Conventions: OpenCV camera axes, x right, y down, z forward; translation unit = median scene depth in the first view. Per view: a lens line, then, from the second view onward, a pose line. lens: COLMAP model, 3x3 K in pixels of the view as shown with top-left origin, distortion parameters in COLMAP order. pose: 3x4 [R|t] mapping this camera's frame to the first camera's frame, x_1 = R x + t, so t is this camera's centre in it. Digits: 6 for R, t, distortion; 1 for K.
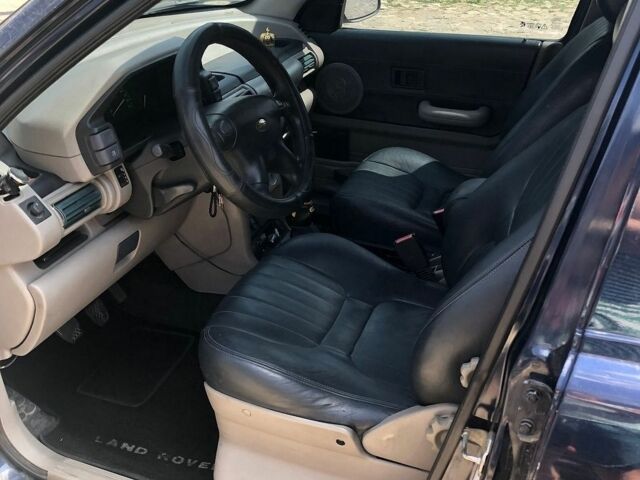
lens RADIAL K [[686.4, 0, 320.0], [0, 686.4, 240.0], [0, 0, 1]] dist [0.124187, -0.179404]
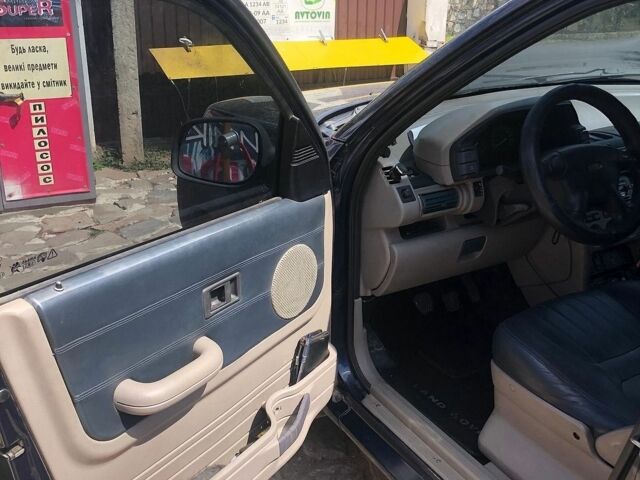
lens RADIAL K [[706.1, 0, 320.0], [0, 706.1, 240.0], [0, 0, 1]] dist [0.026374, 0.009801]
pose [[0.779787, 0.224118, -0.584554, 0.237423], [-0.276657, 0.960969, -0.000621, 0.070814], [0.561599, 0.162205, 0.811354, -0.199320]]
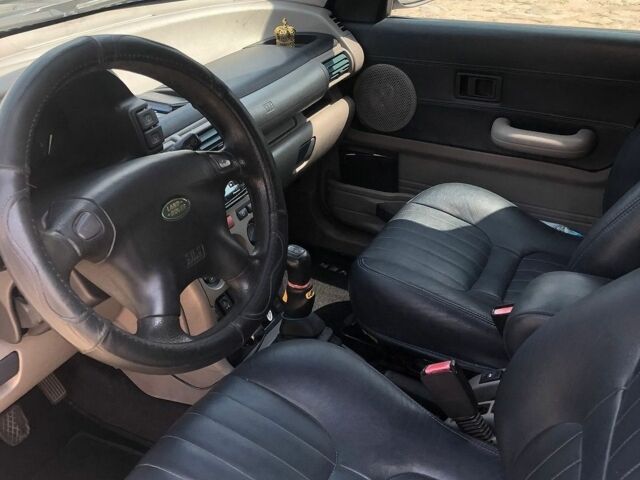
lens RADIAL K [[686.4, 0, 320.0], [0, 686.4, 240.0], [0, 0, 1]] dist [0.124187, -0.179404]
pose [[0.989879, 0.037442, -0.136889, 0.097031], [-0.031682, 0.998528, 0.044020, -0.142075], [0.138335, -0.039237, 0.989608, 0.361110]]
